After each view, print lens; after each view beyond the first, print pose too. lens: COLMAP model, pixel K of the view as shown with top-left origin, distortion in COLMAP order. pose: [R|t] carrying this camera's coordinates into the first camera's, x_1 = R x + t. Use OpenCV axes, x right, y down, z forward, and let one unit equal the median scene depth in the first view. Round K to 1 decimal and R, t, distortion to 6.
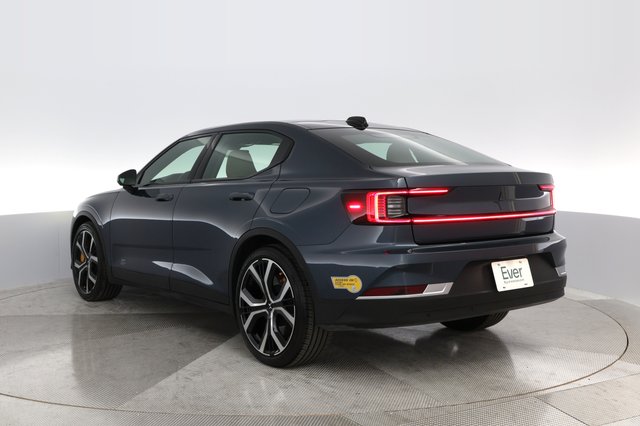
lens RADIAL K [[721.3, 0, 322.4], [0, 721.3, 209.0], [0, 0, 1]] dist [-0.209696, 0.000000]
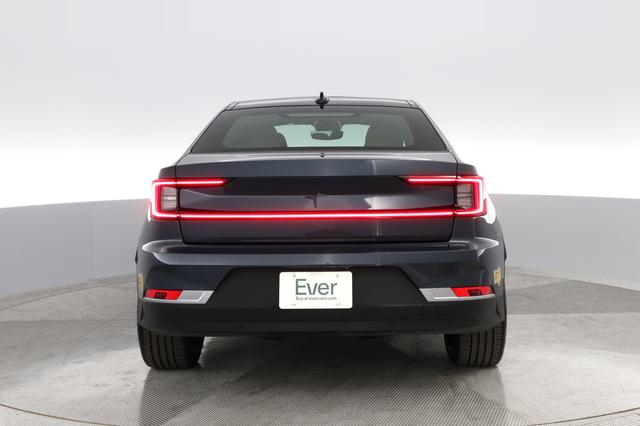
lens RADIAL K [[721.3, 0, 320.0], [0, 721.3, 214.2], [0, 0, 1]] dist [-0.209696, 0.000000]
pose [[0.903987, 0.054637, -0.424054, 0.483804], [-0.037004, 0.998078, 0.049712, -0.026101], [0.425955, -0.029247, 0.904271, 0.216685]]
